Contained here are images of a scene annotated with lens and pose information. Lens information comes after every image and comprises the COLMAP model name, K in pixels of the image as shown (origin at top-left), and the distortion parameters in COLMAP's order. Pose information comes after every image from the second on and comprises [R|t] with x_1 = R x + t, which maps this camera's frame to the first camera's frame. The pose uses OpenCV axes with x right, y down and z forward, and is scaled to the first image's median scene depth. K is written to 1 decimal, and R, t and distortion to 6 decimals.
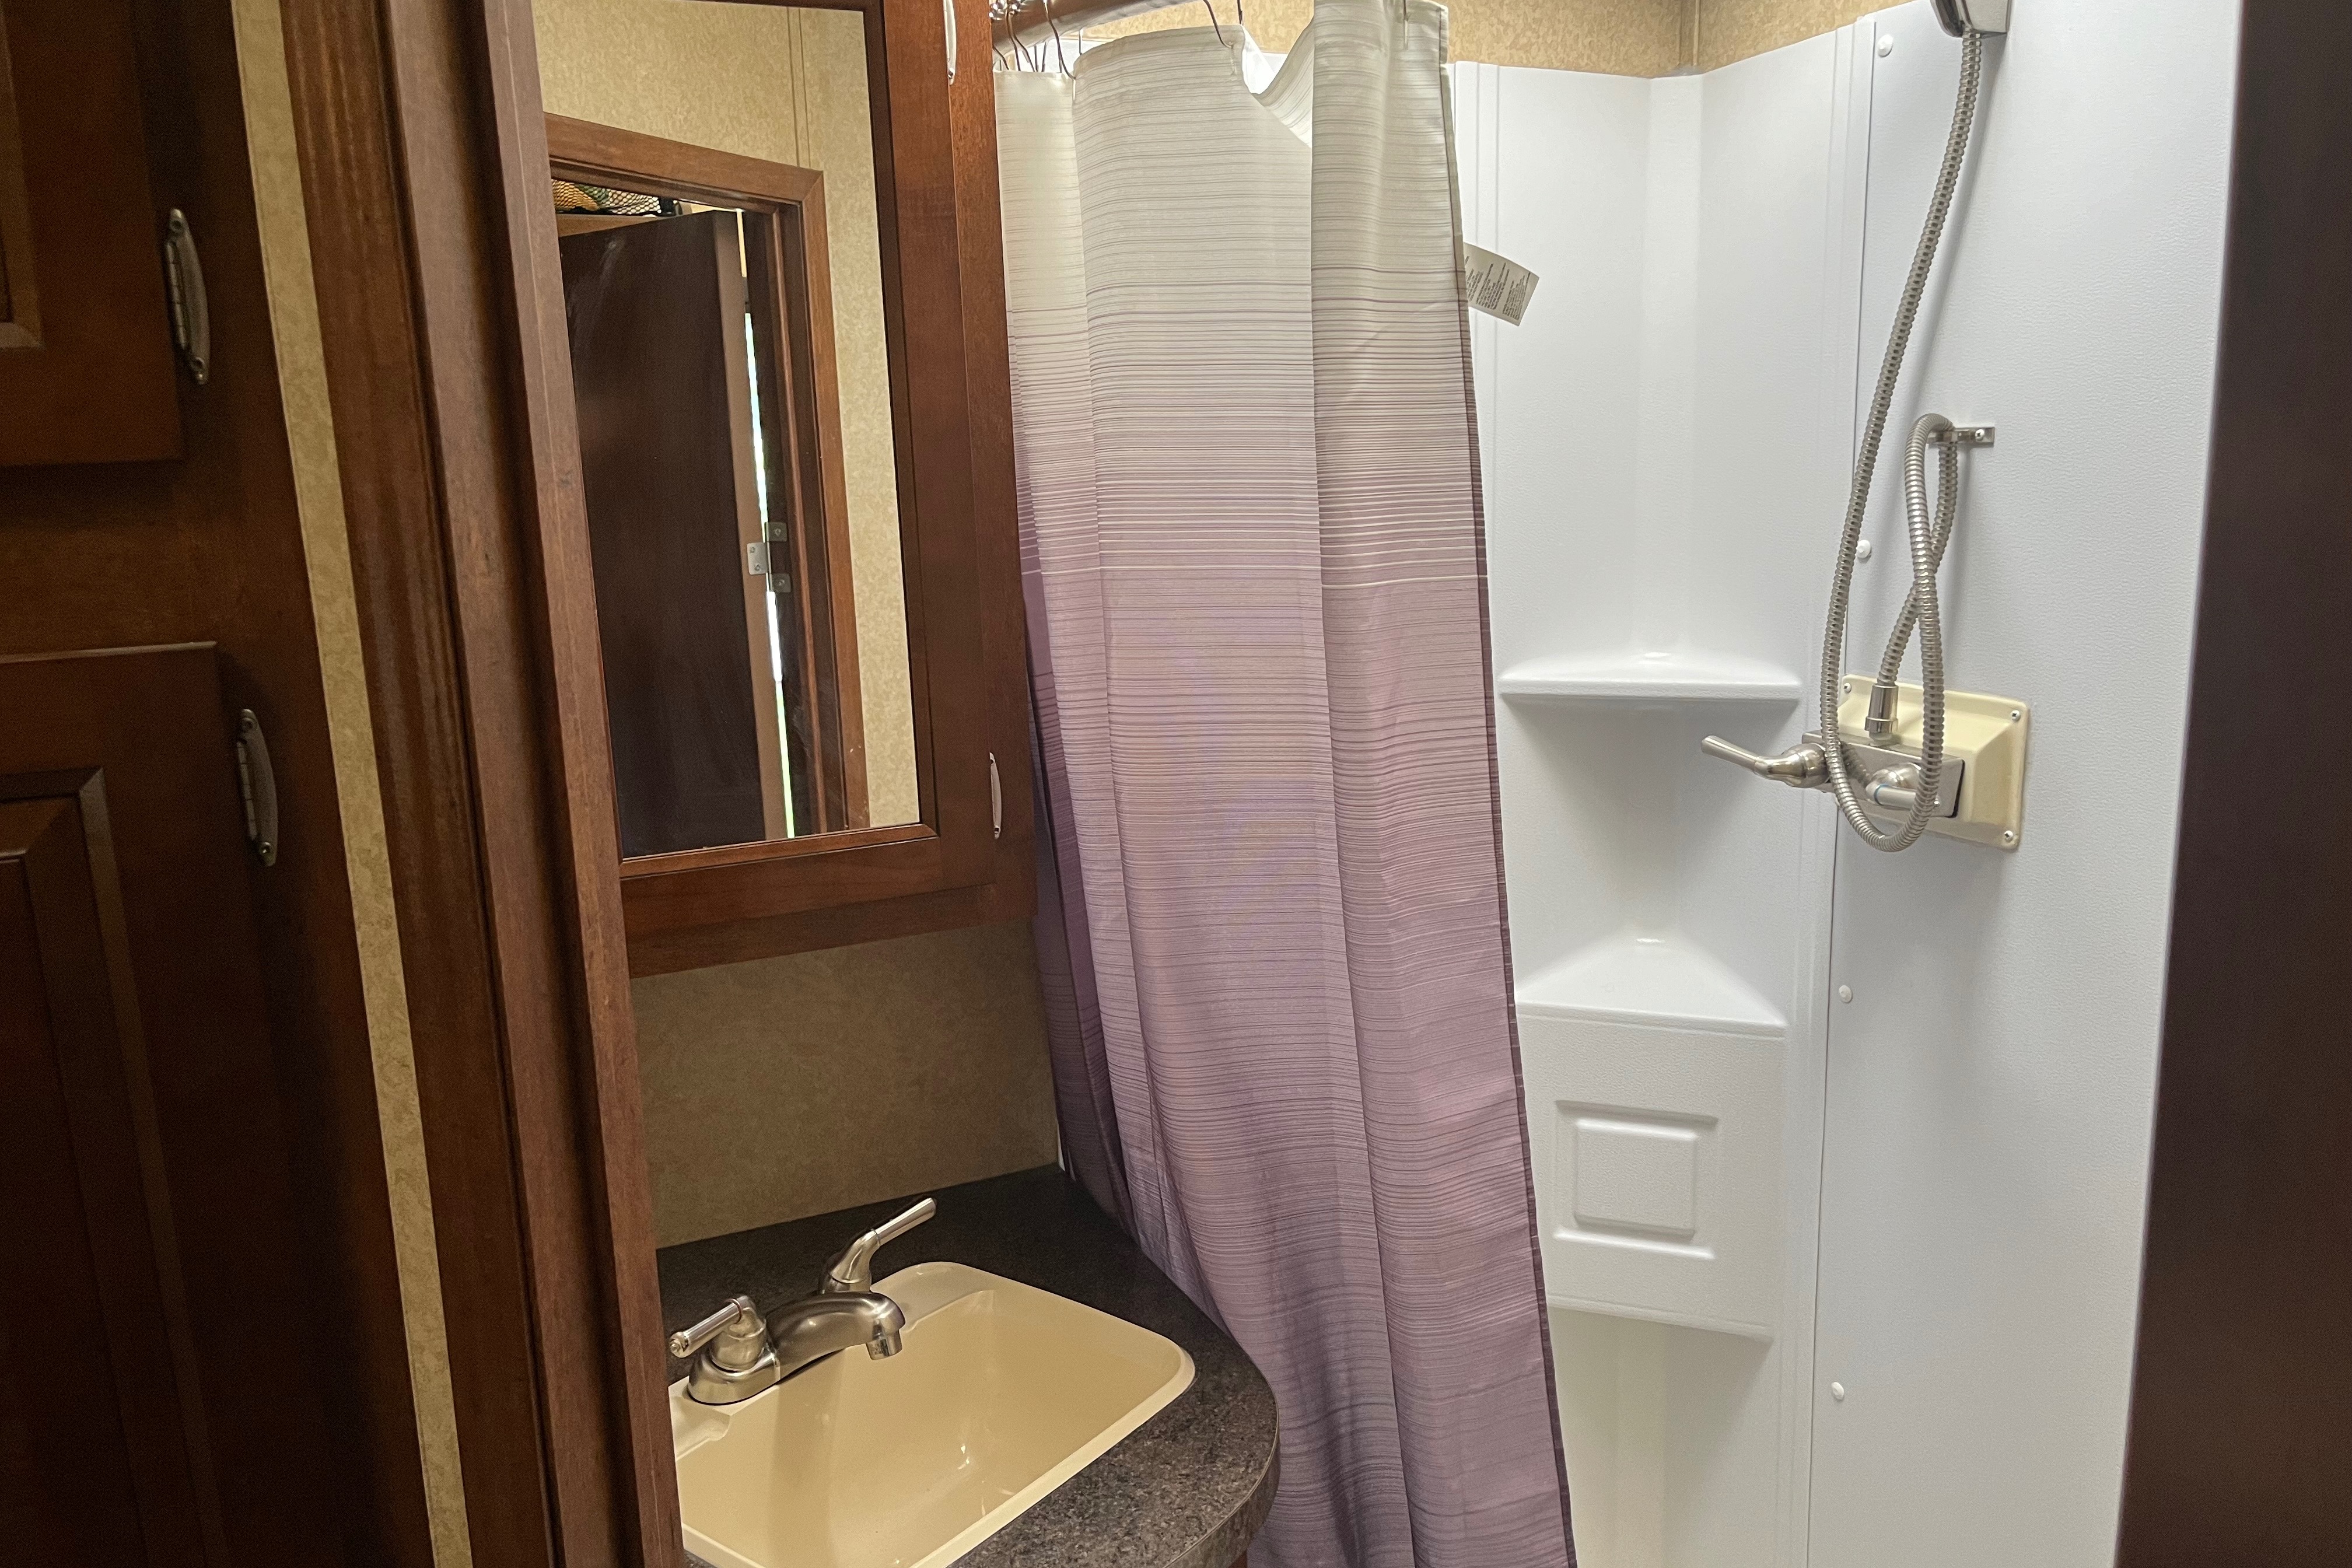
lens RADIAL K [[1820.4, 0, 1176.0], [0, 1820.4, 784.0], [0, 0, 1]] dist [0.024196, 0.000171]
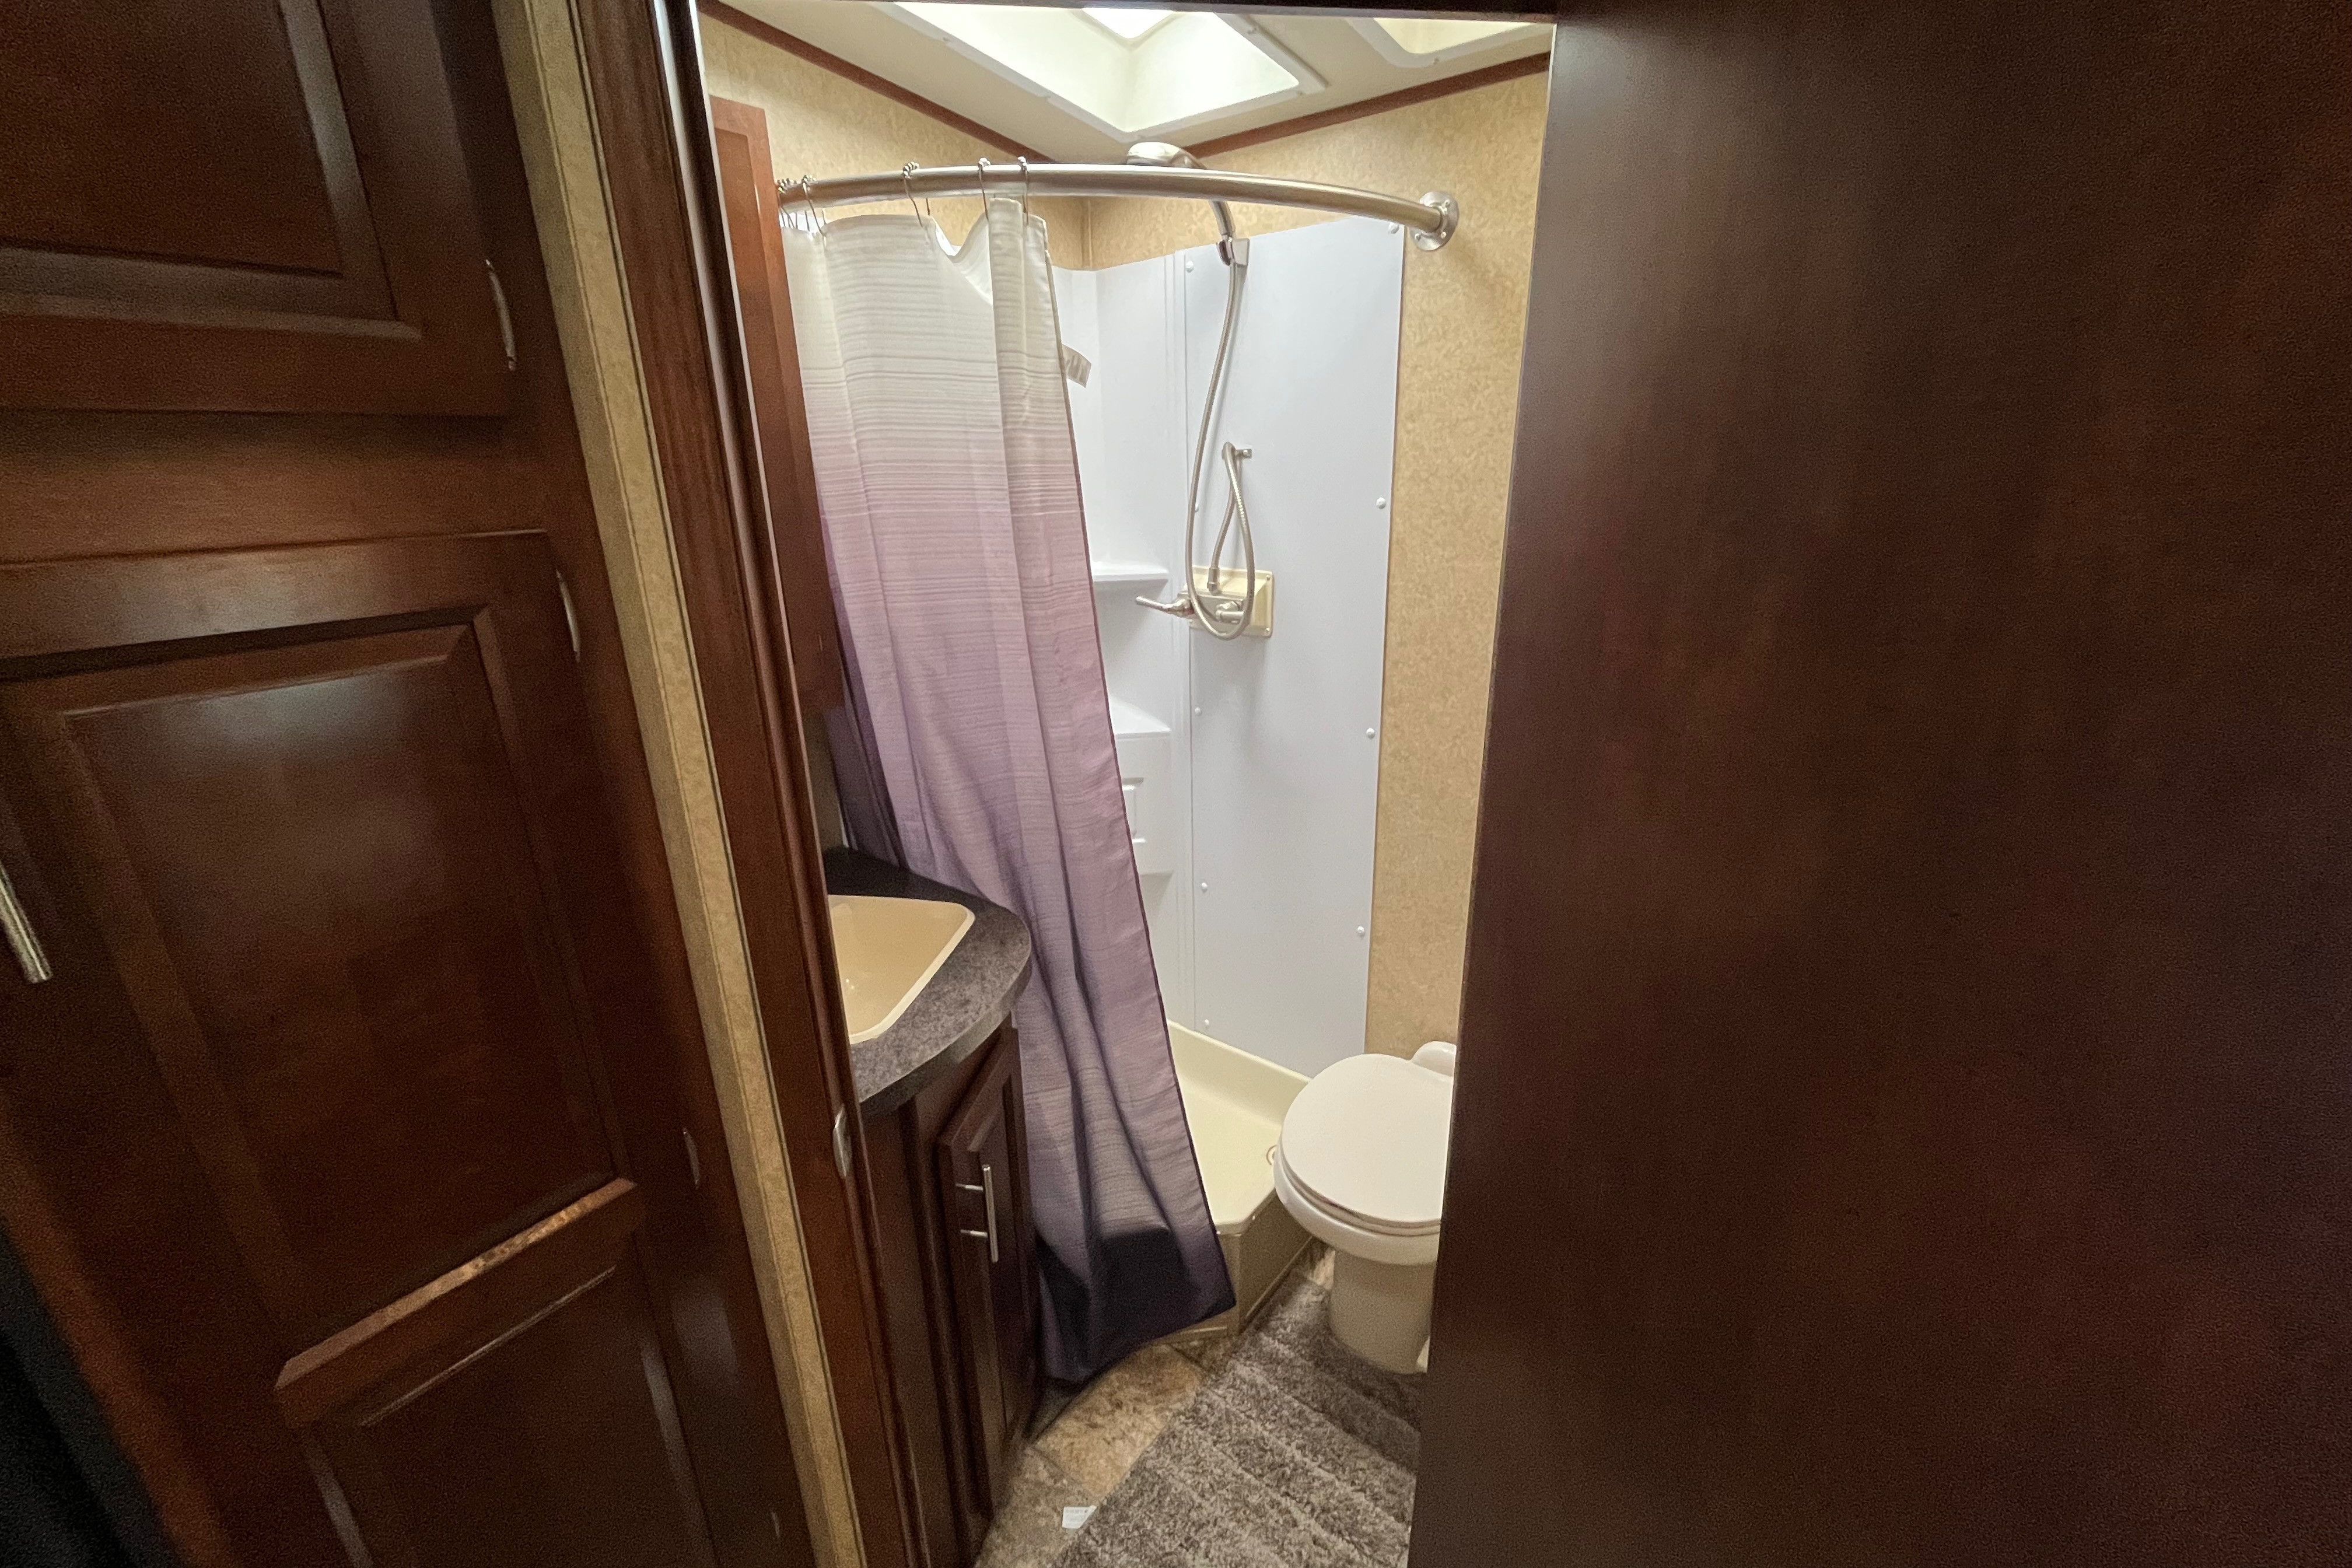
lens RADIAL K [[971.7, 0, 1176.0], [0, 971.7, 784.0], [0, 0, 1]] dist [0.000270, 0.000307]
pose [[0.879778, -0.136209, 0.455454, -0.270733], [0.083105, 0.987387, 0.134760, 0.050671], [-0.468065, -0.080708, 0.880001, -0.055290]]
